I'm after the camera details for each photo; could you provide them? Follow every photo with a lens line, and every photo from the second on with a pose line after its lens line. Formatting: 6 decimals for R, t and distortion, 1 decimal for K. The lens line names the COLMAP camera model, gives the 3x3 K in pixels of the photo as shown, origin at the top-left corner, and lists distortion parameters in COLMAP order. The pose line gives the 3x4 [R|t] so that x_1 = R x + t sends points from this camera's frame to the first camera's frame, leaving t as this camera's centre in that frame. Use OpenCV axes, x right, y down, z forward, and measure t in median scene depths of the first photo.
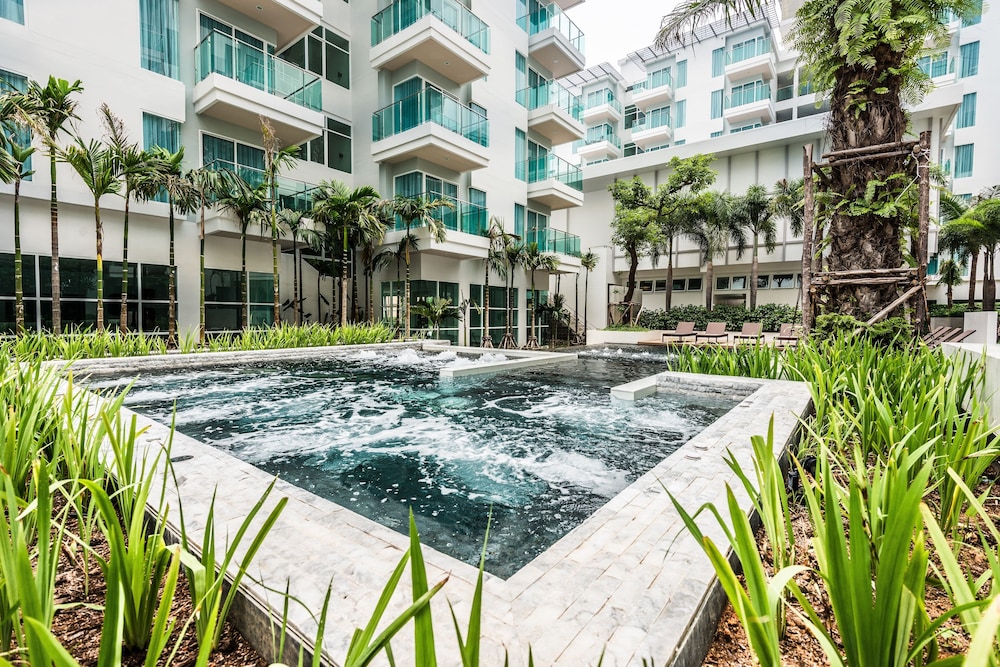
lens RADIAL K [[447.8, 0, 500.0], [0, 447.8, 333.5], [0, 0, 1]] dist [0.001511, -0.000290]
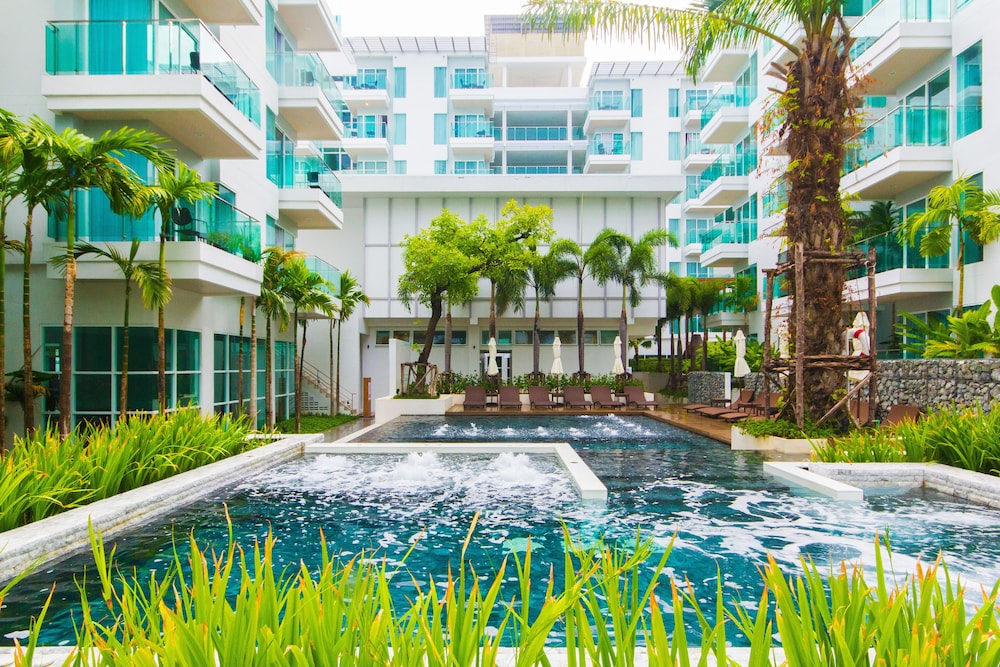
lens RADIAL K [[579.4, 0, 499.7], [0, 579.4, 367.6], [0, 0, 1]] dist [-0.000787, -0.000970]
pose [[0.790841, -0.006500, 0.611987, -0.274833], [0.027148, 0.999332, -0.024469, -0.032780], [-0.611419, 0.035965, 0.790489, 0.114710]]
